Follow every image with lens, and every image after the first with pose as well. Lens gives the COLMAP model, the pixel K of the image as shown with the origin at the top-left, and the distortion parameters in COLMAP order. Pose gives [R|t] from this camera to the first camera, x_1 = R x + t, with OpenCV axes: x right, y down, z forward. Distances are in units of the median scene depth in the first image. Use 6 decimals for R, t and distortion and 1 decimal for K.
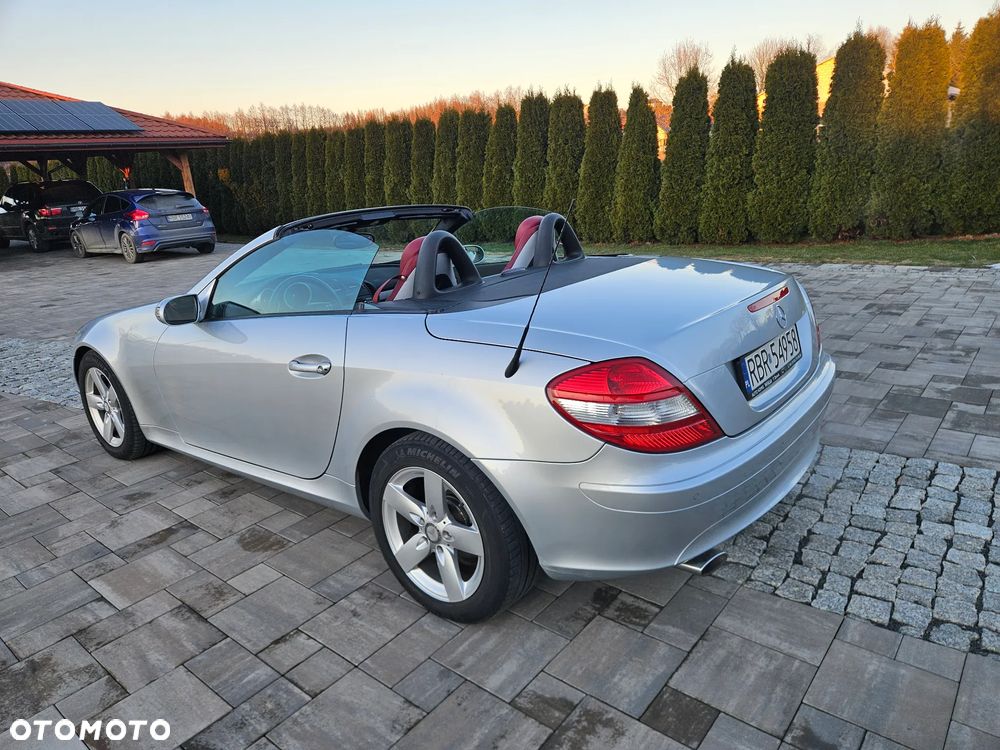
lens RADIAL K [[662.0, 0, 491.5], [0, 662.0, 370.2], [0, 0, 1]] dist [0.076326, -0.064265]
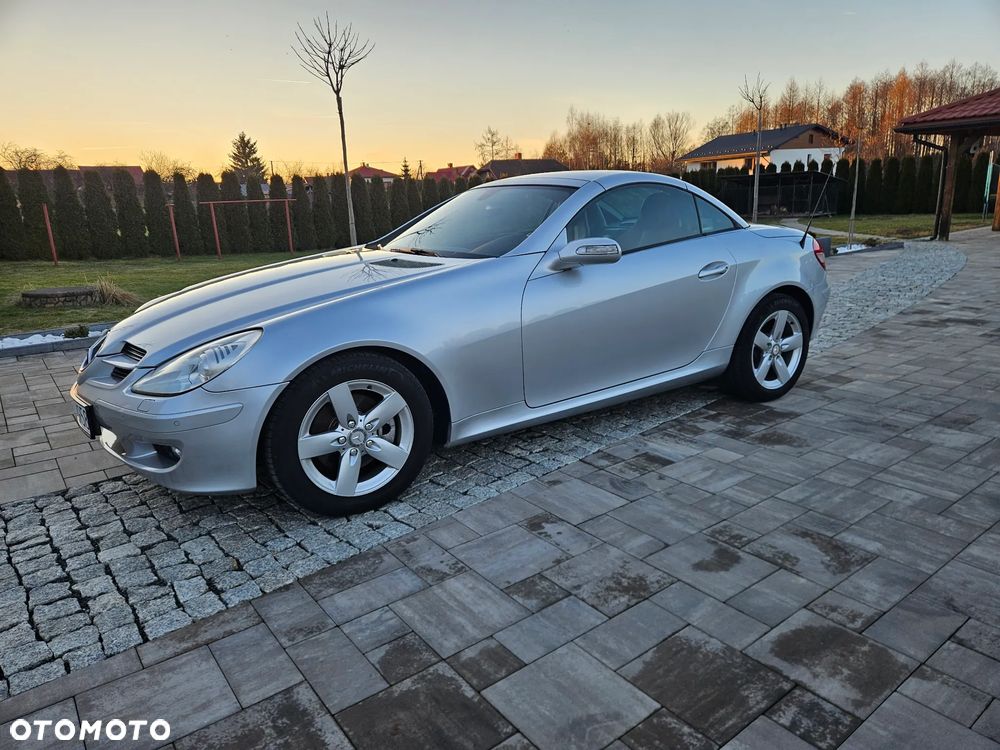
lens RADIAL K [[664.1, 0, 500.0], [0, 664.1, 375.0], [0, 0, 1]] dist [0.073550, -0.063467]
pose [[-0.206391, 0.312010, -0.927390, 1.369489], [-0.252438, 0.898731, 0.358549, -0.441391], [0.945345, 0.308109, -0.106727, 1.499282]]
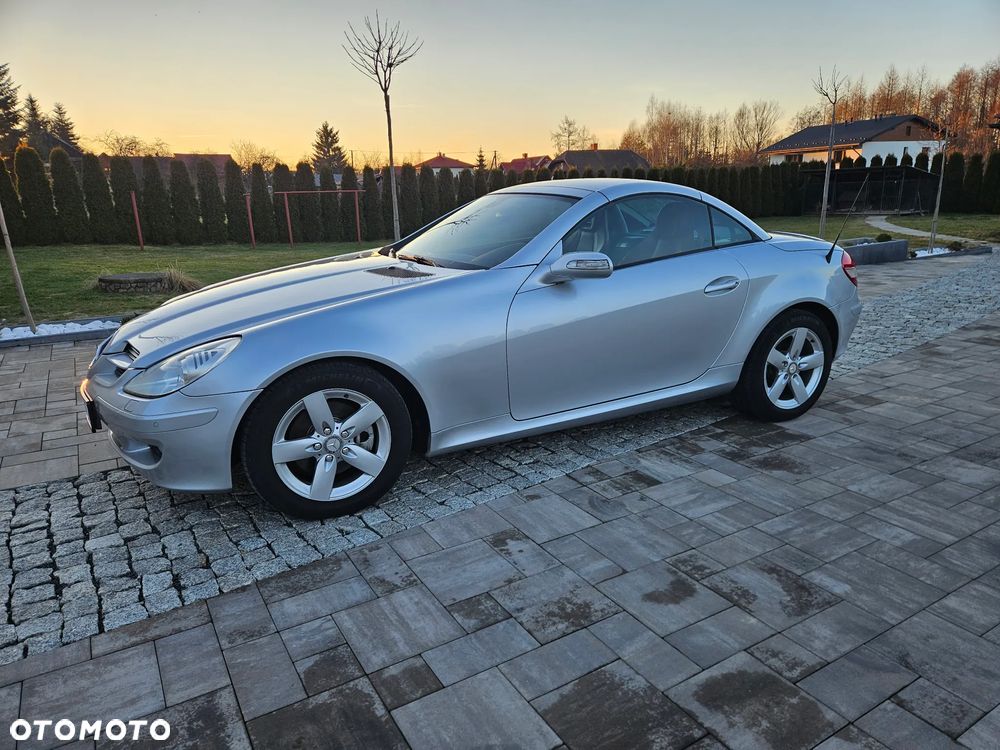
lens RADIAL K [[662.3, 0, 501.0], [0, 662.3, 379.0], [0, 0, 1]] dist [0.077041, -0.064726]
pose [[-0.310548, 0.318907, -0.895465, 1.321631], [-0.251994, 0.880716, 0.401046, -0.509003], [0.916547, 0.350196, -0.193142, 1.617987]]
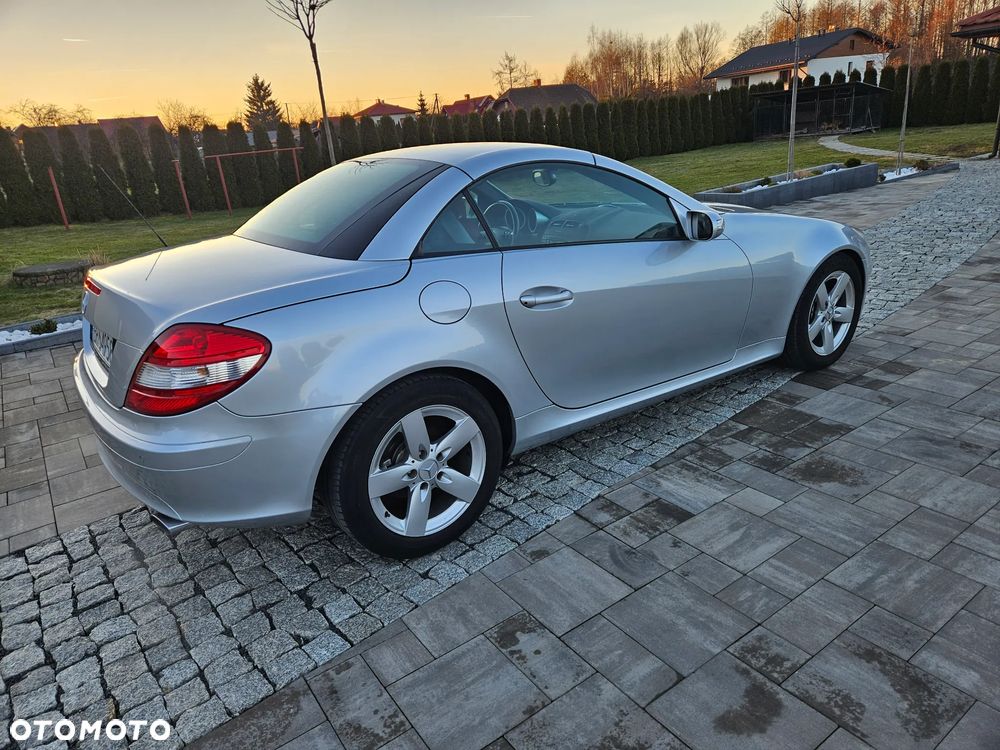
lens RADIAL K [[662.0, 0, 491.5], [0, 662.0, 370.2], [0, 0, 1]] dist [0.076326, -0.064265]
pose [[-0.243175, 0.400164, -0.883592, 1.072999], [-0.196885, 0.871610, 0.448923, -0.500461], [0.949791, 0.283133, -0.133167, 1.510116]]
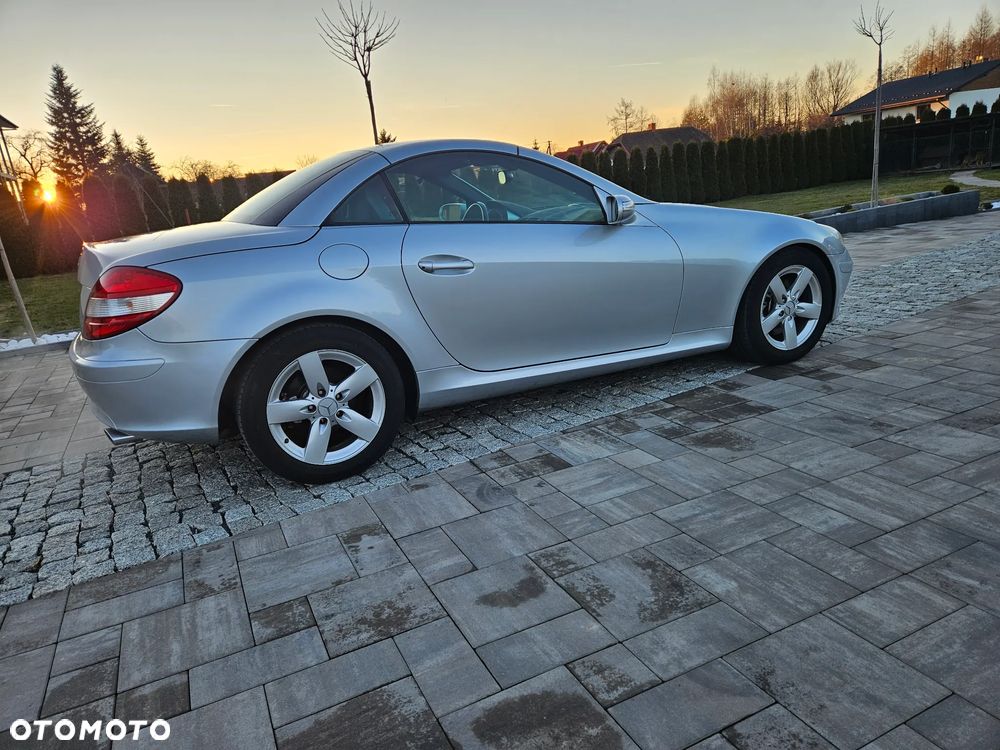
lens RADIAL K [[661.5, 0, 484.0], [0, 661.5, 381.2], [0, 0, 1]] dist [0.077084, -0.062538]
pose [[-0.407147, 0.345507, -0.845492, 1.119026], [-0.155112, 0.886089, 0.436791, -0.491617], [0.900095, 0.308984, -0.307176, 1.864900]]
